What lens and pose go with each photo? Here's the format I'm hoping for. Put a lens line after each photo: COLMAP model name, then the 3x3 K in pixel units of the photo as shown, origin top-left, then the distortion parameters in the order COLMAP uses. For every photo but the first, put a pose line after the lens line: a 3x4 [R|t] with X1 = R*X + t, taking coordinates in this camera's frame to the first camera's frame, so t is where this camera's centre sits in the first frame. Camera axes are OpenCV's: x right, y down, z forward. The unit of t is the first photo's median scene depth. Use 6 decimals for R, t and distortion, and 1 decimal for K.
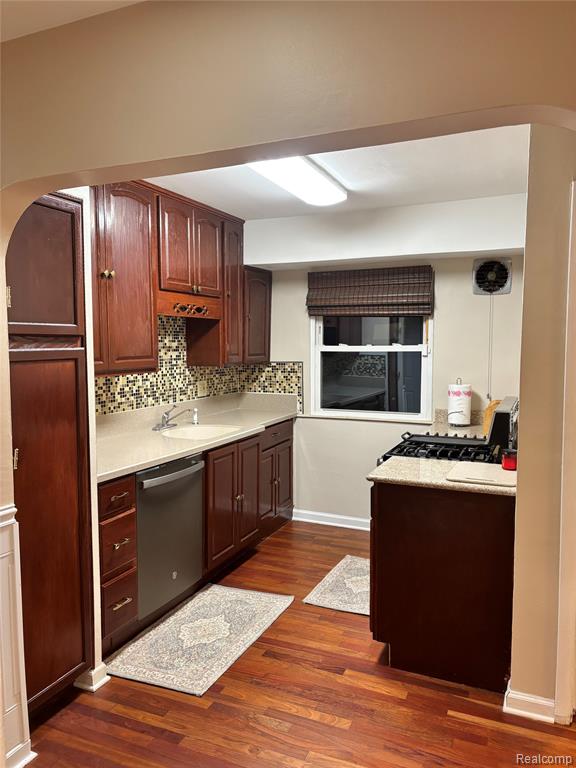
lens RADIAL K [[575.7, 0, 287.3], [0, 575.7, 382.6], [0, 0, 1]] dist [0.006391, 0.002380]
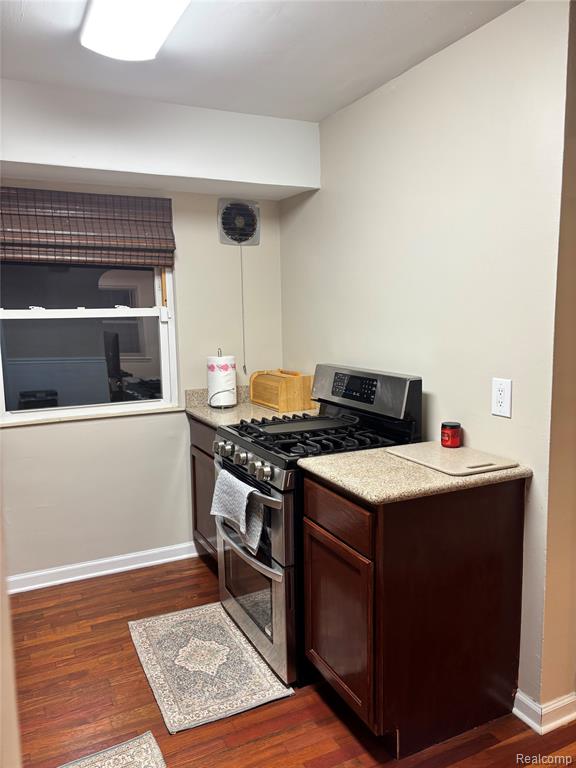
lens RADIAL K [[575.7, 0, 288.1], [0, 575.7, 385.6], [0, 0, 1]] dist [0.006391, 0.002380]
pose [[0.643826, -0.104297, 0.758031, -0.245614], [0.070339, 0.994539, 0.077096, -0.011085], [-0.761932, 0.003683, 0.647646, 0.412093]]
